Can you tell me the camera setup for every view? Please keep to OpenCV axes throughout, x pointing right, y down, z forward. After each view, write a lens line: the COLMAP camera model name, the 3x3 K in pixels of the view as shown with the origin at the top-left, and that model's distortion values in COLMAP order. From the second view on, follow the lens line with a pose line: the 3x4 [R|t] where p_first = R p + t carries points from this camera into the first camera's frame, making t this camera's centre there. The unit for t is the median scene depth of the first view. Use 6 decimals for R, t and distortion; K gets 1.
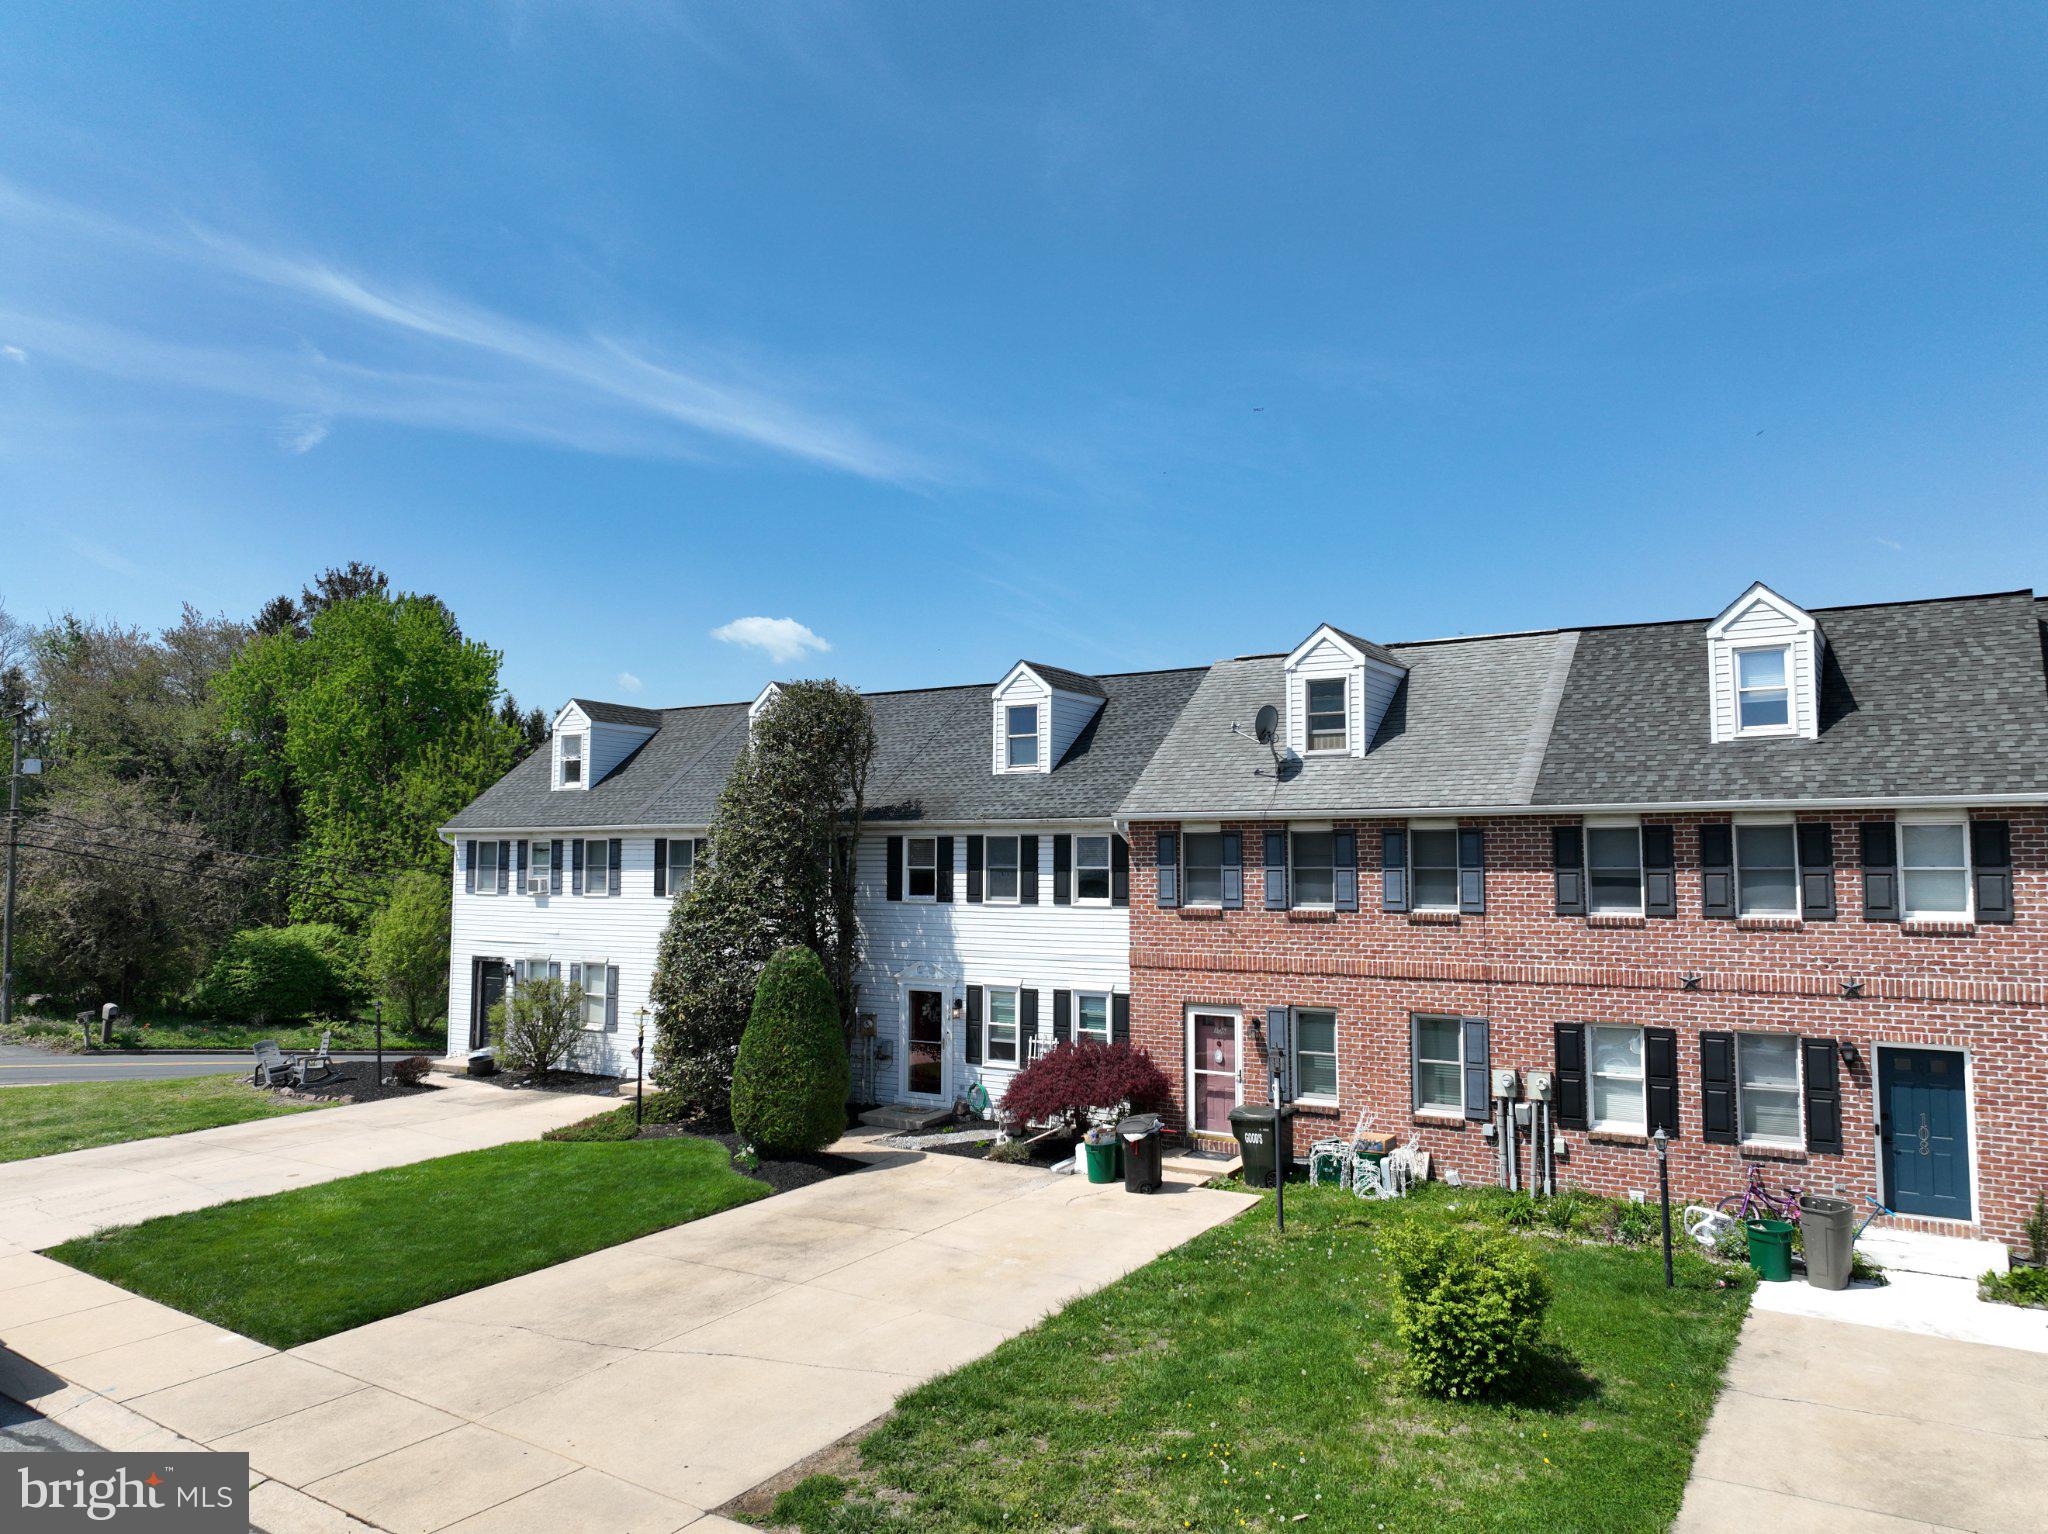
lens RADIAL K [[1439.4, 0, 1026.4], [0, 1439.4, 767.3], [0, 0, 1]] dist [0.005469, 0.007428]
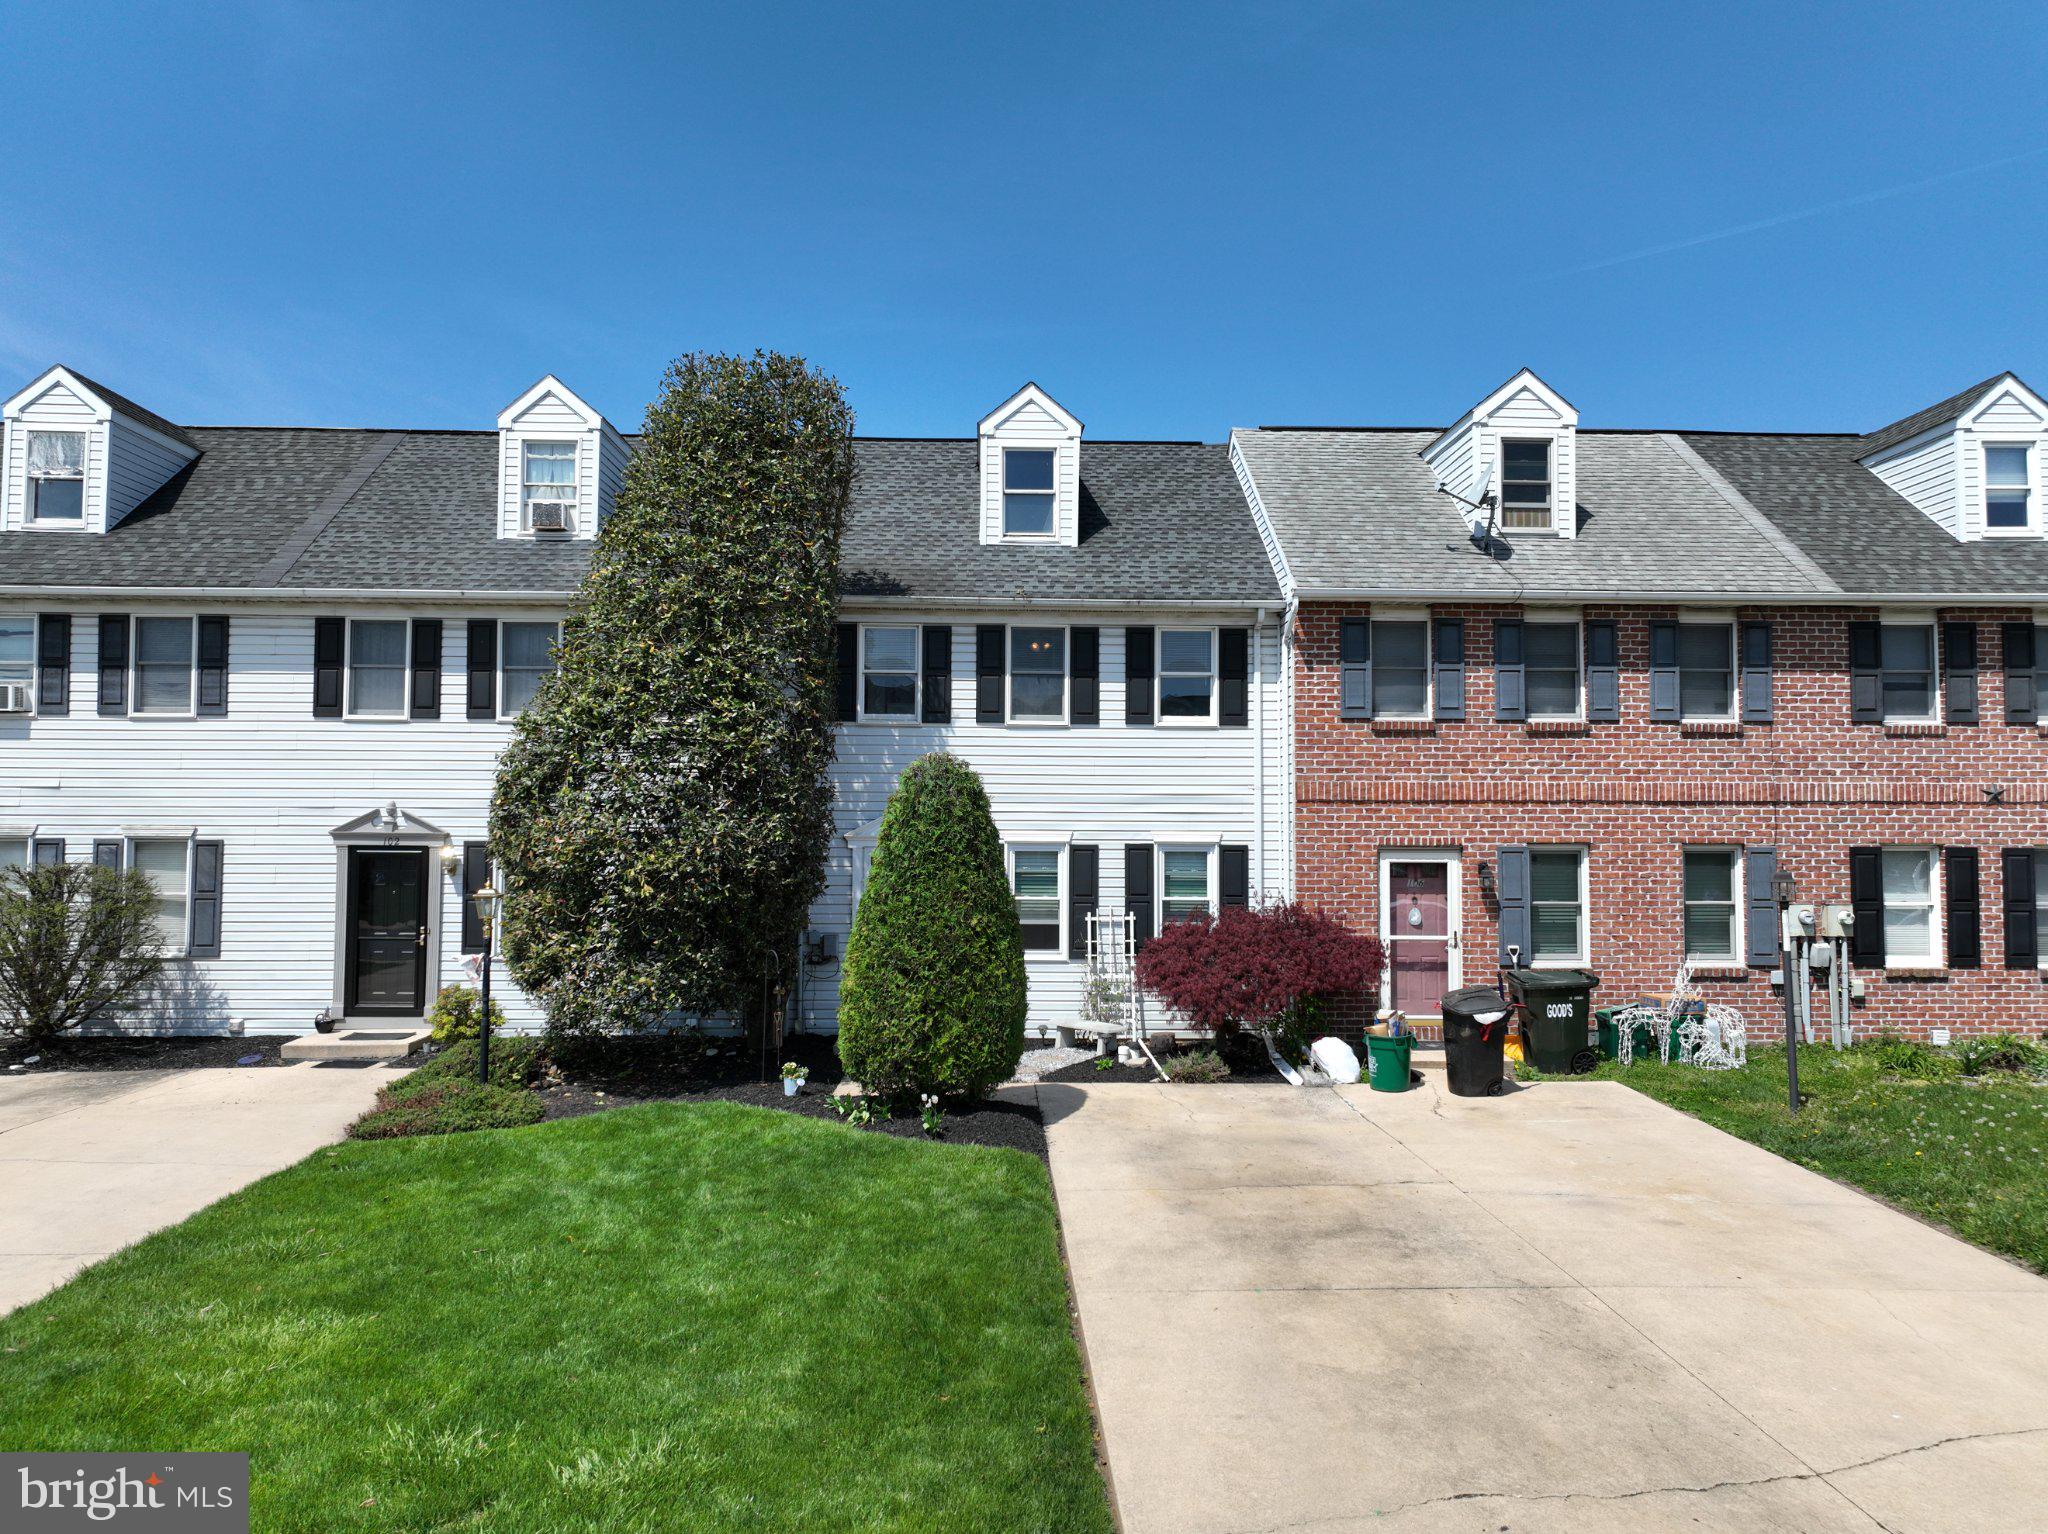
lens RADIAL K [[1439.4, 0, 1026.4], [0, 1439.4, 767.3], [0, 0, 1]] dist [0.005469, 0.007428]
pose [[0.828972, 0.025469, 0.558710, -0.404477], [-0.041613, 0.999002, 0.016203, 0.104131], [-0.557740, -0.036681, 0.829205, 0.429400]]
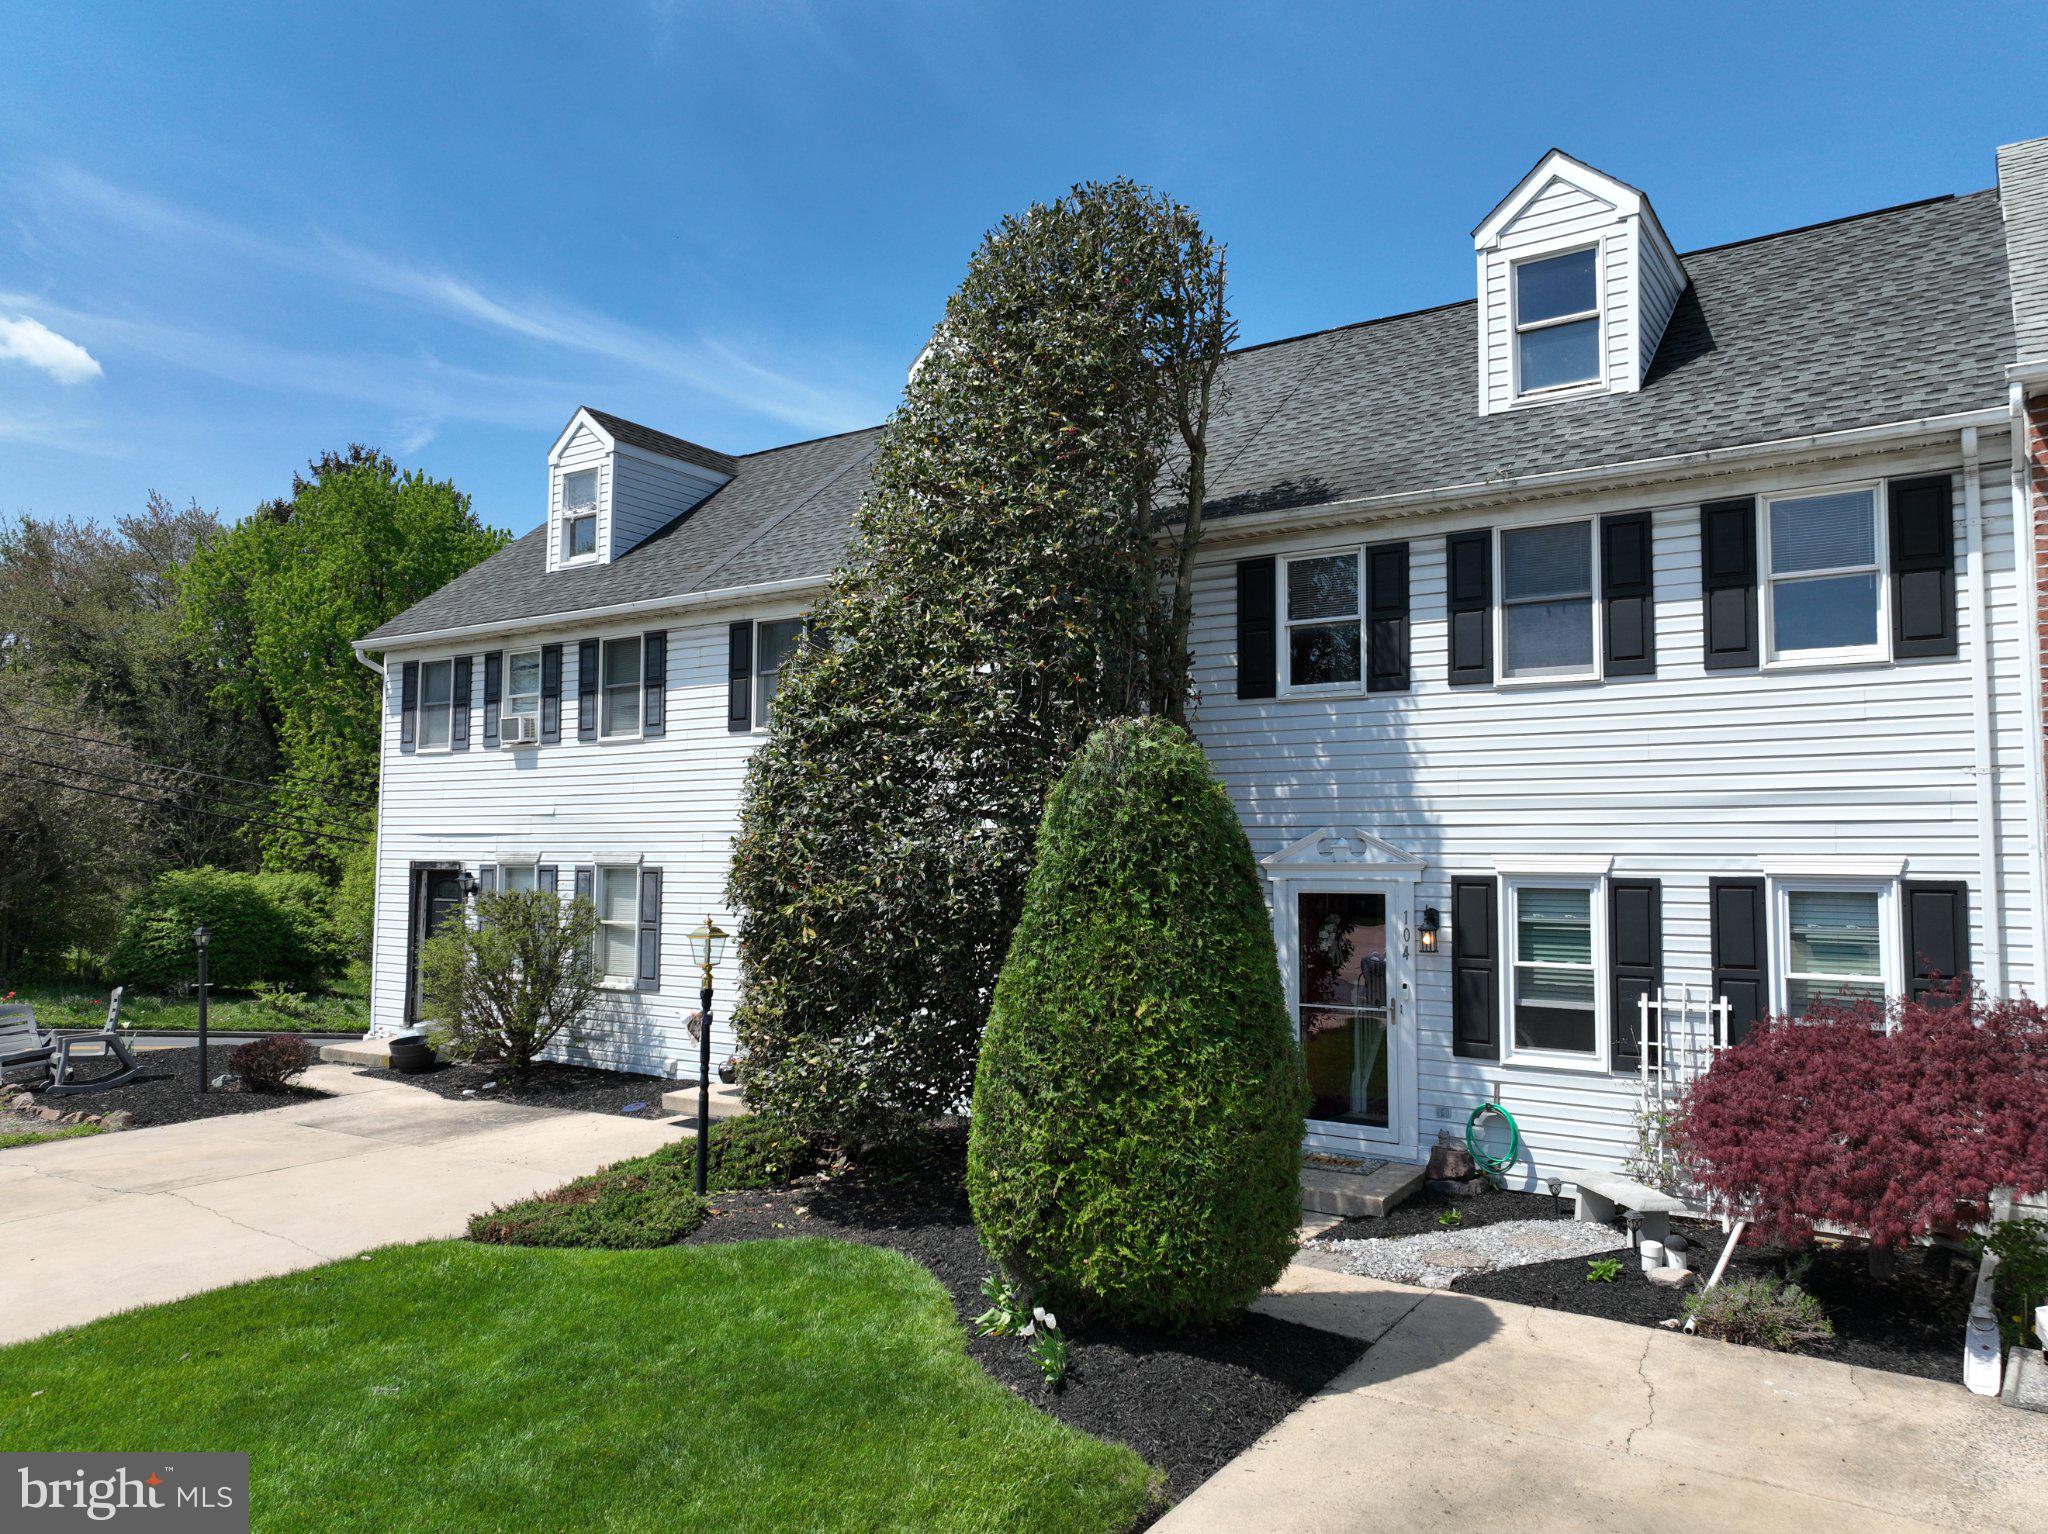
lens RADIAL K [[1439.4, 0, 1026.4], [0, 1439.4, 767.3], [0, 0, 1]] dist [0.005469, 0.007428]
pose [[0.999295, -0.000033, -0.037552, -0.154230], [0.000202, 0.999990, 0.004497, 0.117688], [0.037551, -0.004501, 0.999285, 0.567605]]
